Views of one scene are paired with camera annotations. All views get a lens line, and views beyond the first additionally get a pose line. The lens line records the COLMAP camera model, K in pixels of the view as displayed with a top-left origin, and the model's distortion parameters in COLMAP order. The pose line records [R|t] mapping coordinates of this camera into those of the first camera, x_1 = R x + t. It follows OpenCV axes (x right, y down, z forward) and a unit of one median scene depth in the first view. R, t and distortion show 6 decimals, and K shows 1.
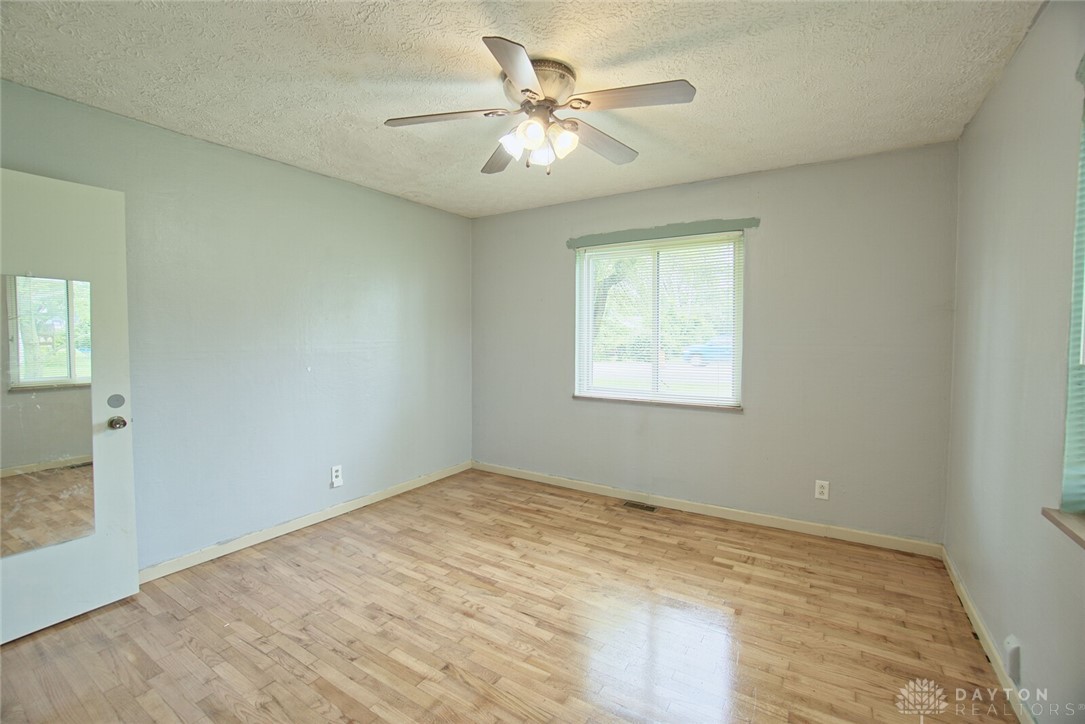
lens RADIAL K [[475.4, 0, 532.8], [0, 475.4, 354.3], [0, 0, 1]] dist [-0.065457, 0.024435]
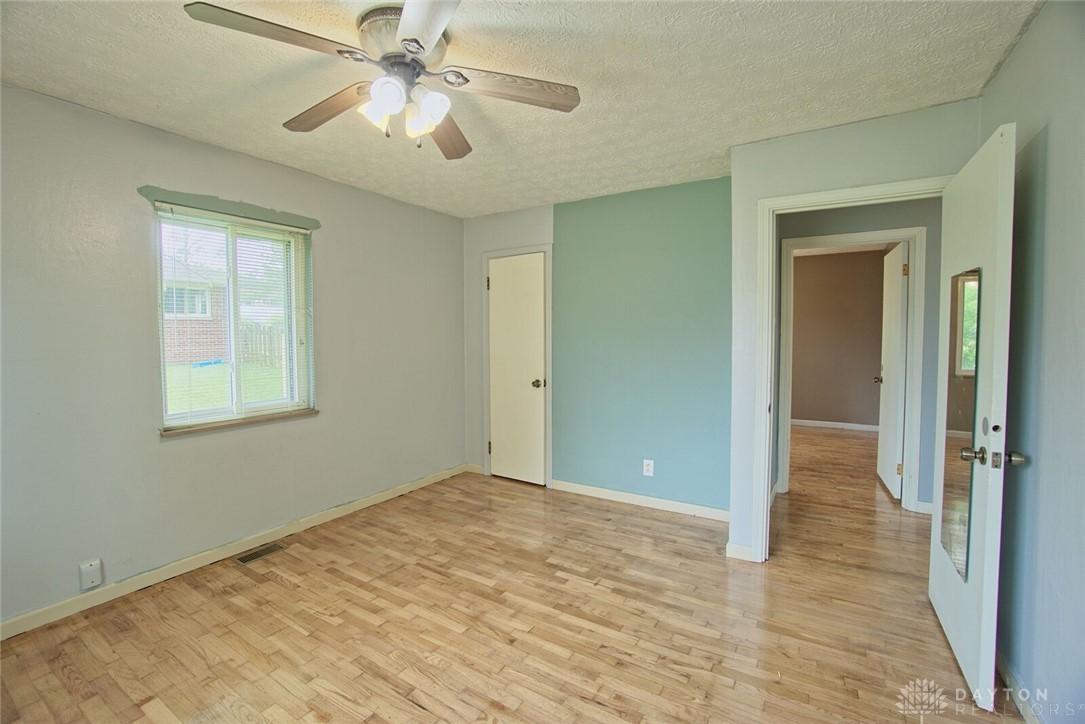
lens RADIAL K [[475.4, 0, 532.8], [0, 475.4, 354.3], [0, 0, 1]] dist [-0.065457, 0.024435]
pose [[-0.999941, 0.004557, -0.009869, -0.215242], [0.003721, 0.996534, 0.083105, -0.081639], [0.010214, 0.083063, -0.996492, 1.918373]]
